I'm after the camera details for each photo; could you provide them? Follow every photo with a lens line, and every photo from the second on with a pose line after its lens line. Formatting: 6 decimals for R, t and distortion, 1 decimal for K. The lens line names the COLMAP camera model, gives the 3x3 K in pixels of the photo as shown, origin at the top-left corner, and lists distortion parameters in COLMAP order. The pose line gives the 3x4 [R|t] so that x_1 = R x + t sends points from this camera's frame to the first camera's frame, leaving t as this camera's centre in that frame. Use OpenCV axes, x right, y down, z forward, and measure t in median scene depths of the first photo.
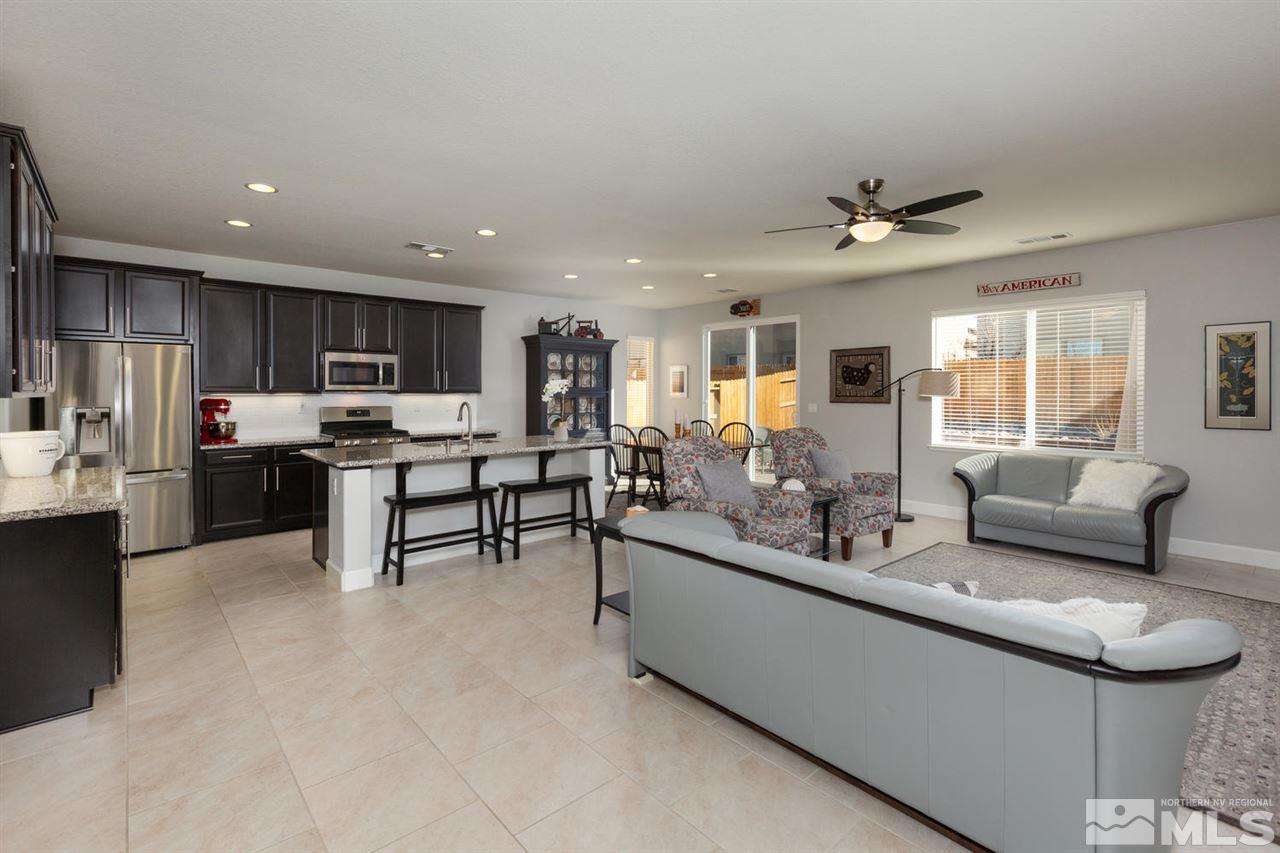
lens RADIAL K [[602.5, 0, 633.3], [0, 602.5, 389.6], [0, 0, 1]] dist [-0.002315, -0.001812]
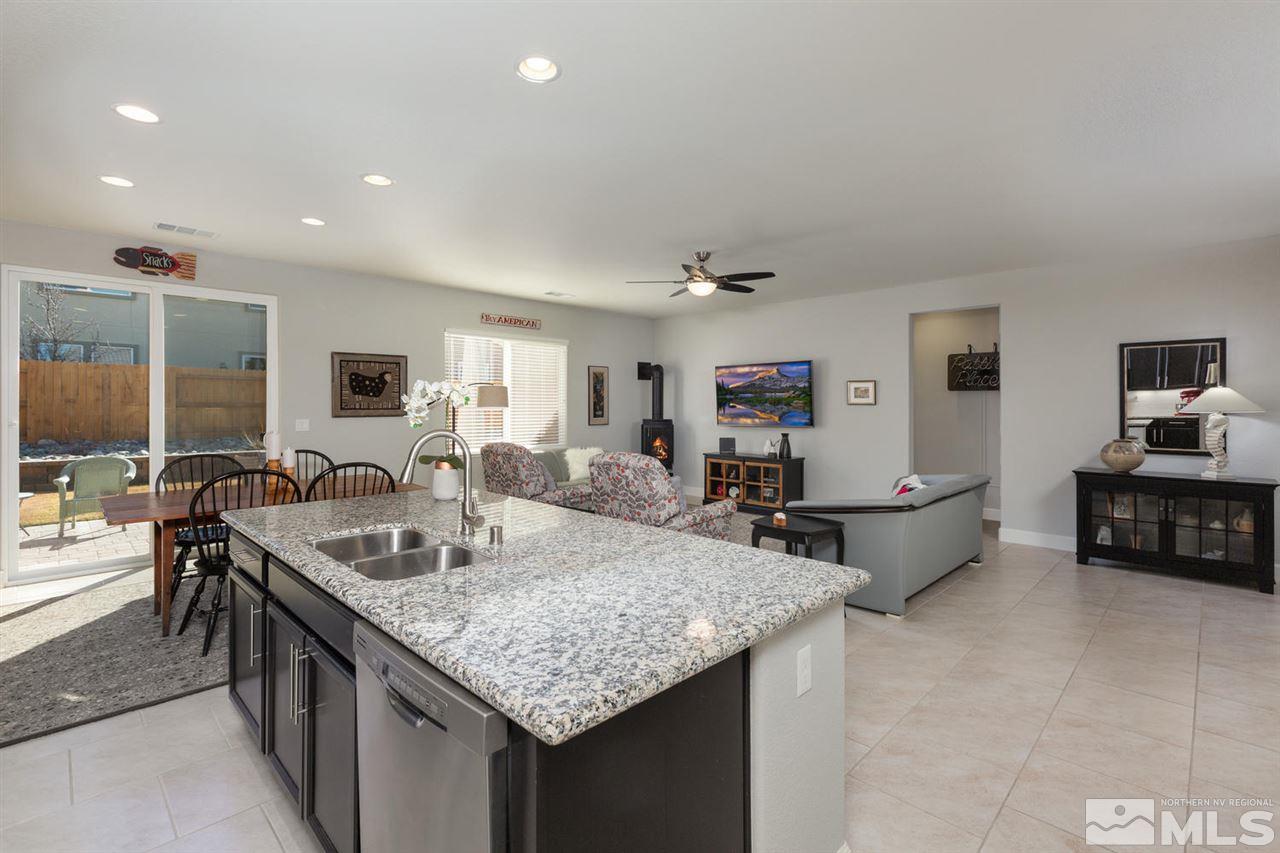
lens RADIAL K [[580.5, 0, 652.3], [0, 580.5, 399.4], [0, 0, 1]] dist [0.007071, -0.001570]
pose [[-0.099842, 0.007424, 0.994976, -0.522806], [-0.004543, 0.999958, -0.007917, 0.001758], [-0.994993, -0.005311, -0.099804, 0.706651]]
